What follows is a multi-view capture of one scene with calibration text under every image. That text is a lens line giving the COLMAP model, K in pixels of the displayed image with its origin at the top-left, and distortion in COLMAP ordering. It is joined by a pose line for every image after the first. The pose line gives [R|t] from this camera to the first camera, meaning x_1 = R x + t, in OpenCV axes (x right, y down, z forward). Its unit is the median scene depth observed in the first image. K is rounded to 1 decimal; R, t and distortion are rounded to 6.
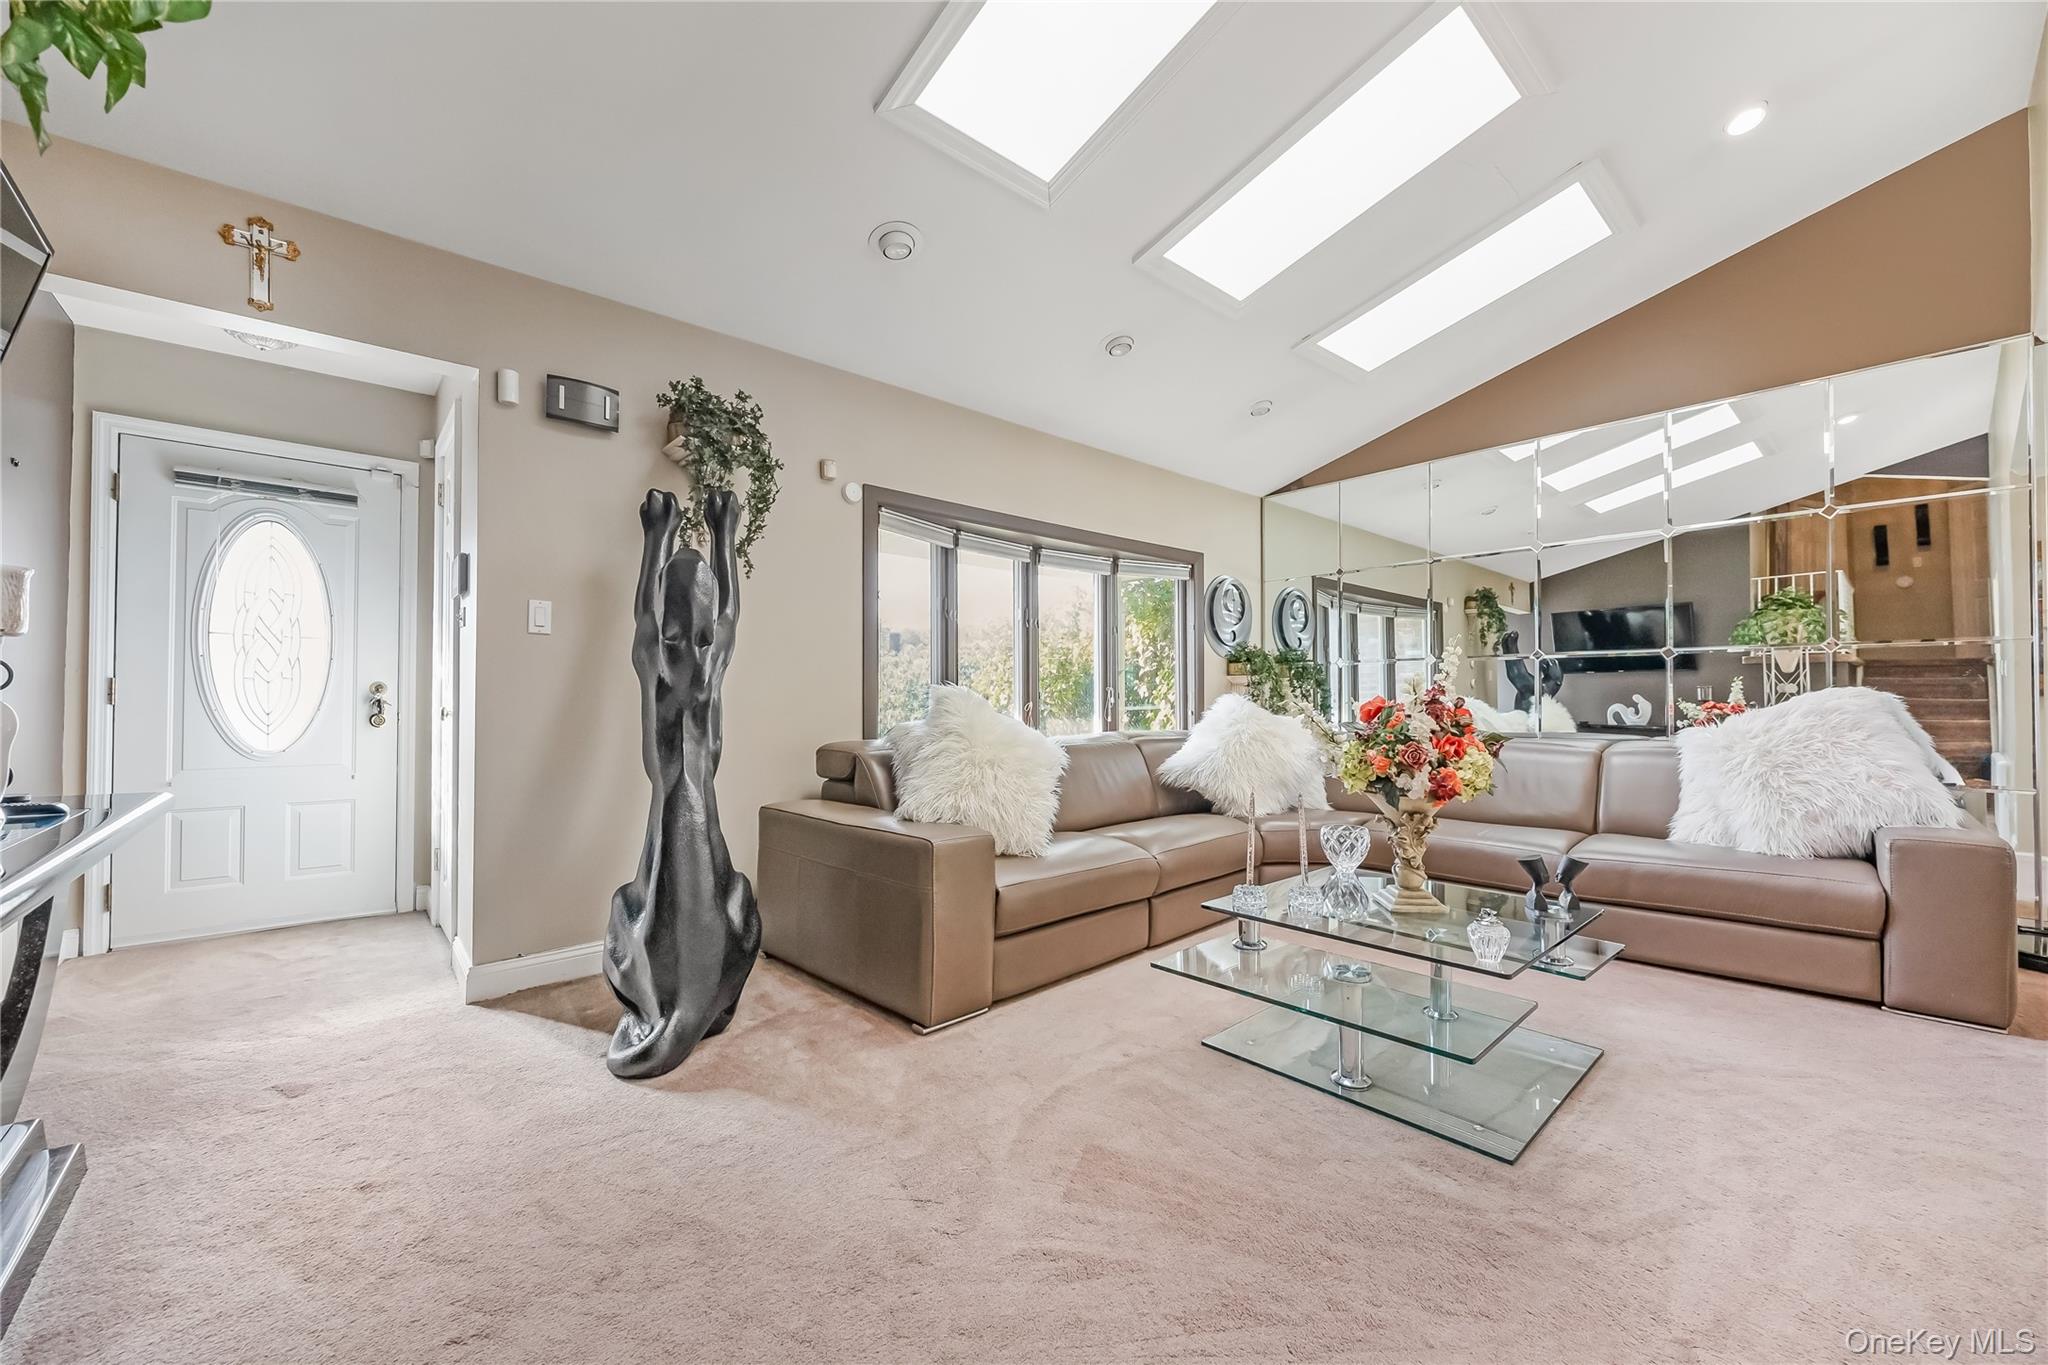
lens RADIAL K [[791.2, 0, 1024.8], [0, 791.2, 690.2], [0, 0, 1]] dist [-0.000099, 0.000095]
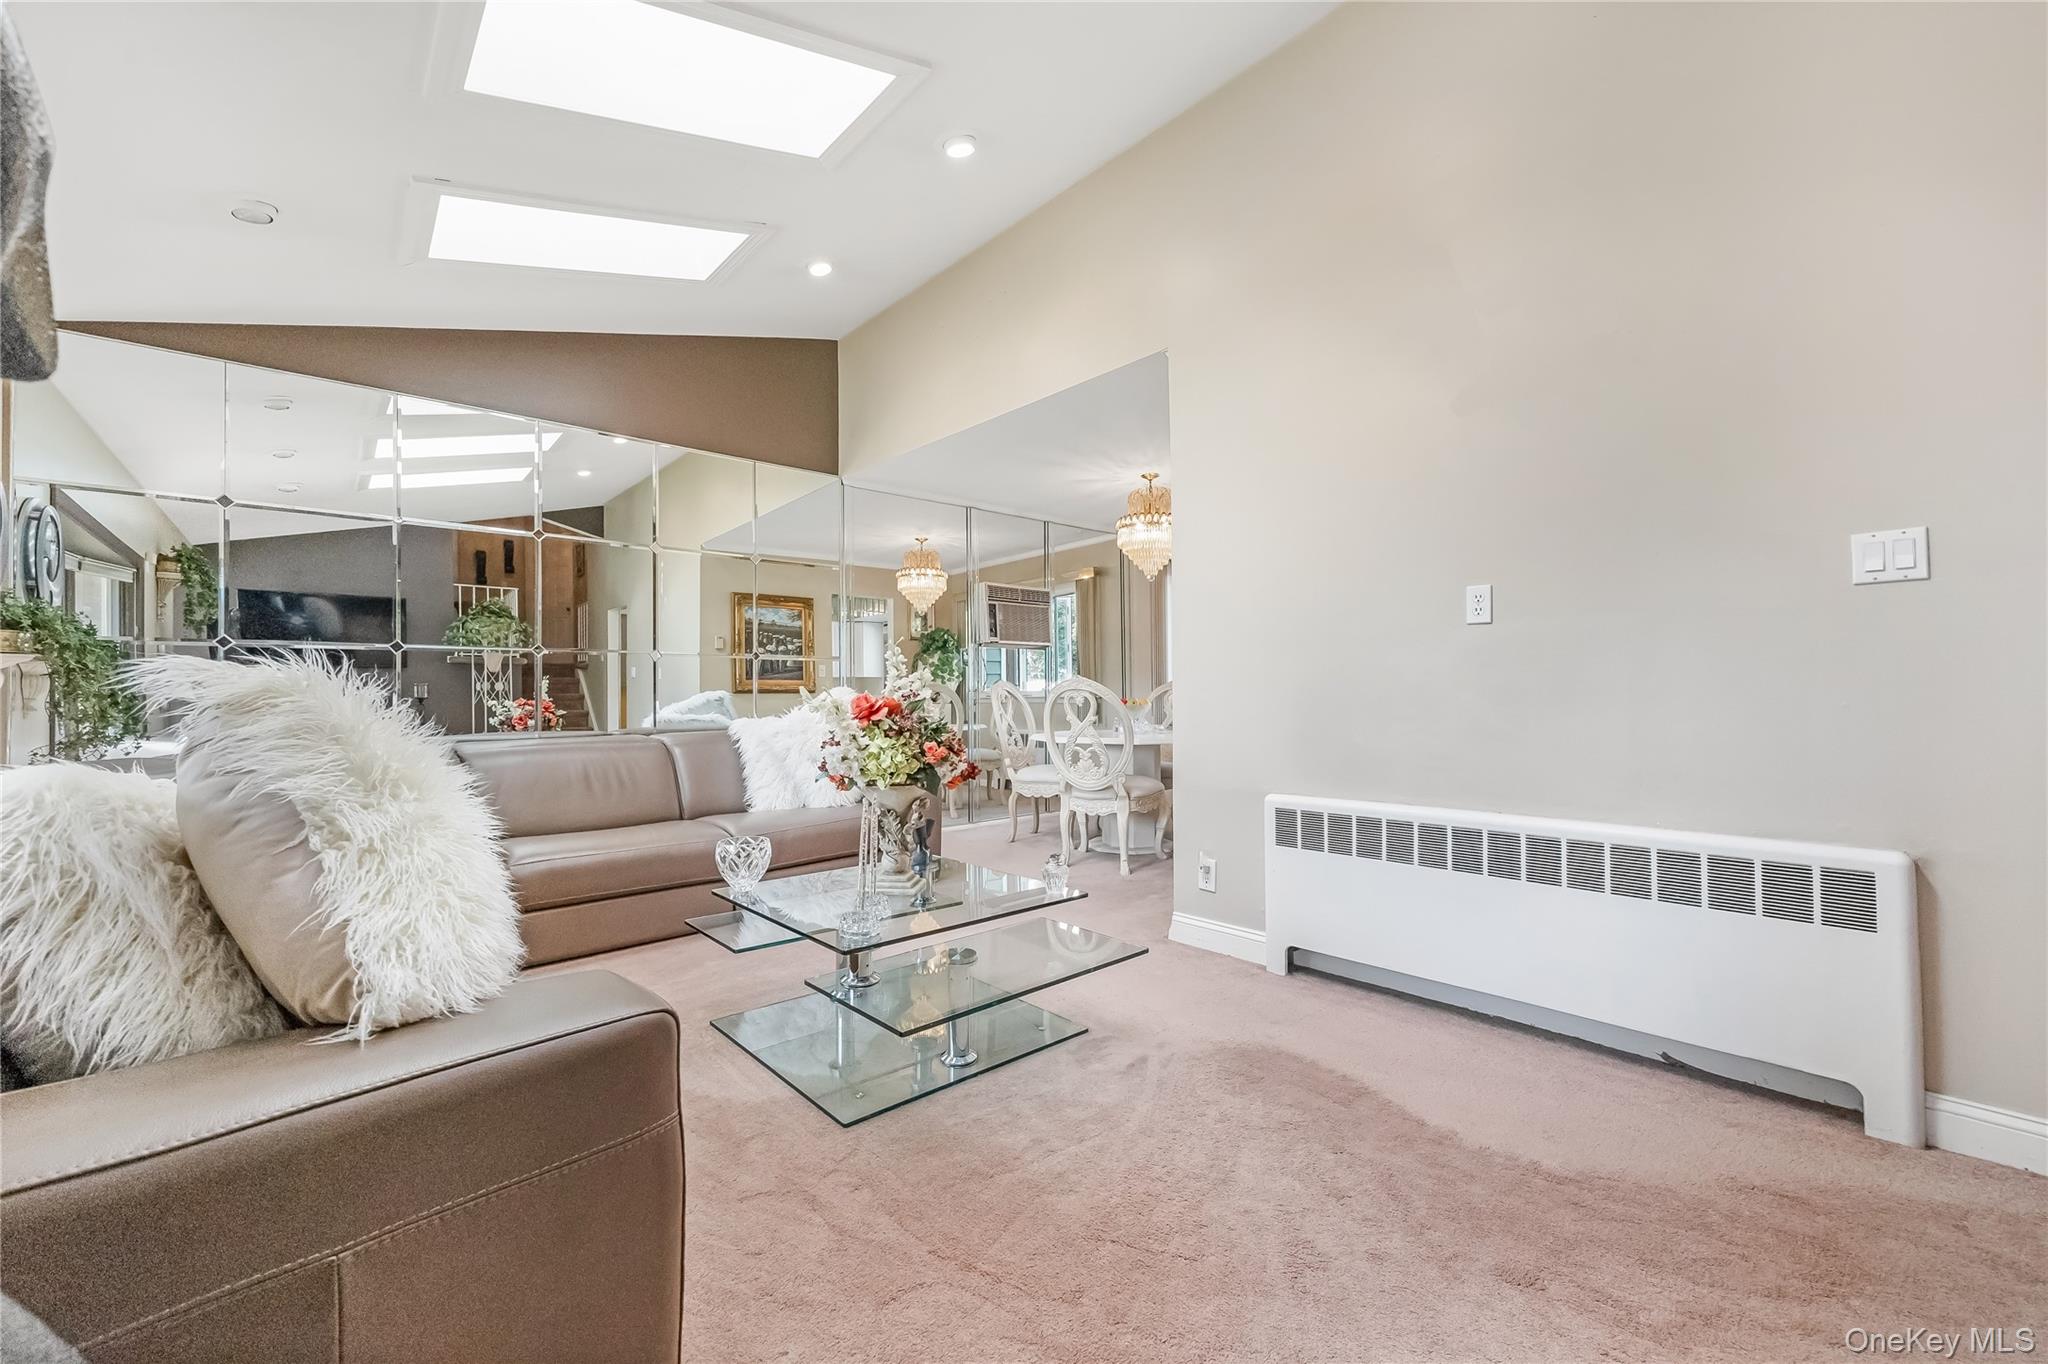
lens RADIAL K [[814.7, 0, 1024.0], [0, 814.7, 674.6], [0, 0, 1]] dist [0.000522, -0.000047]
pose [[-0.002451, 0.025166, 0.999680, -0.228675], [-0.006412, 0.999662, -0.025181, 0.005357], [-0.999976, -0.006472, -0.002289, 0.314858]]
